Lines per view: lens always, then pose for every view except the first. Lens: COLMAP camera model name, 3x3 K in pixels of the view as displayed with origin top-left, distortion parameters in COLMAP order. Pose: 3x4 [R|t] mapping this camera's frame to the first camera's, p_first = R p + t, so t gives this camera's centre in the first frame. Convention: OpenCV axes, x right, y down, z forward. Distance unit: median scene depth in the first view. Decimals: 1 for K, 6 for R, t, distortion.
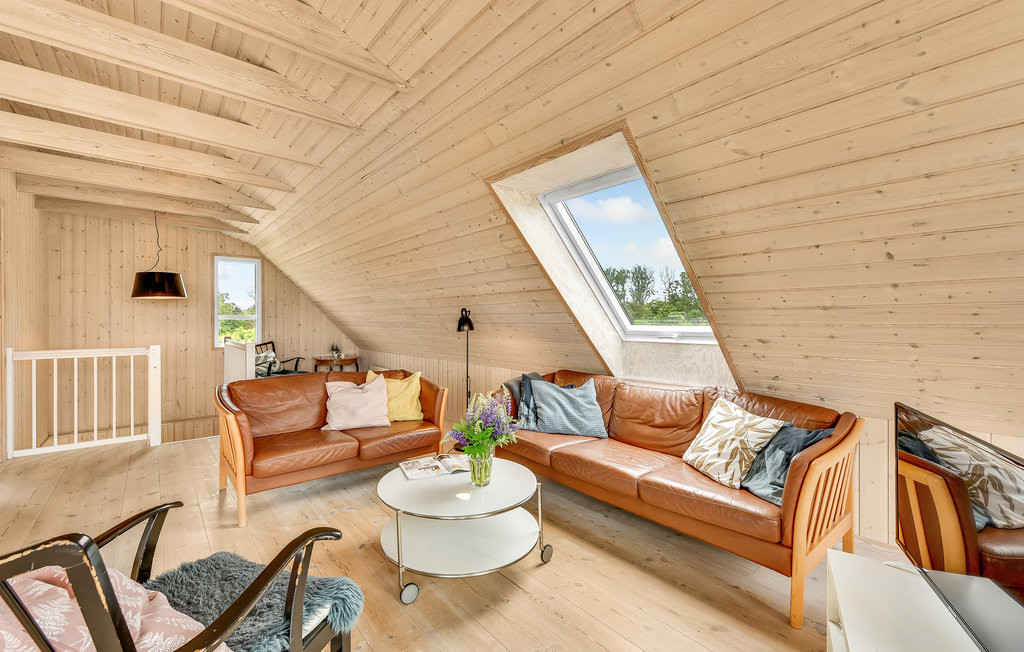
lens RADIAL K [[422.8, 0, 506.3], [0, 422.8, 325.0], [0, 0, 1]] dist [-0.012007, 0.000085]
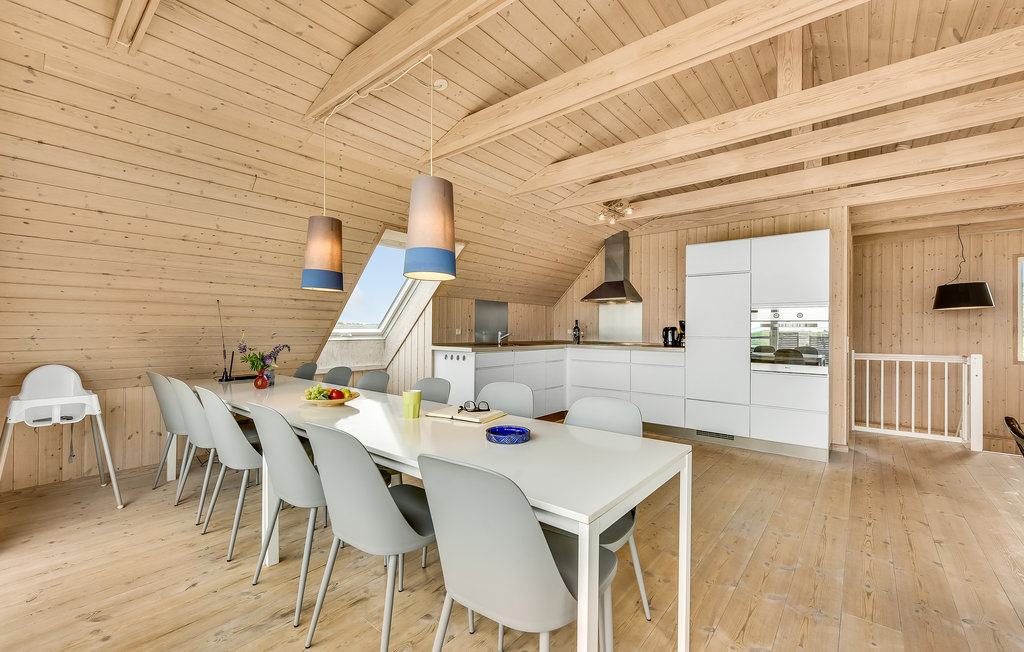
lens RADIAL K [[422.8, 0, 506.3], [0, 422.8, 325.0], [0, 0, 1]] dist [-0.012007, 0.000085]
pose [[0.163010, -0.009280, -0.986581, -0.007651], [-0.012676, 0.999854, -0.011499, 0.001998], [0.986543, 0.014380, 0.162869, -0.284501]]
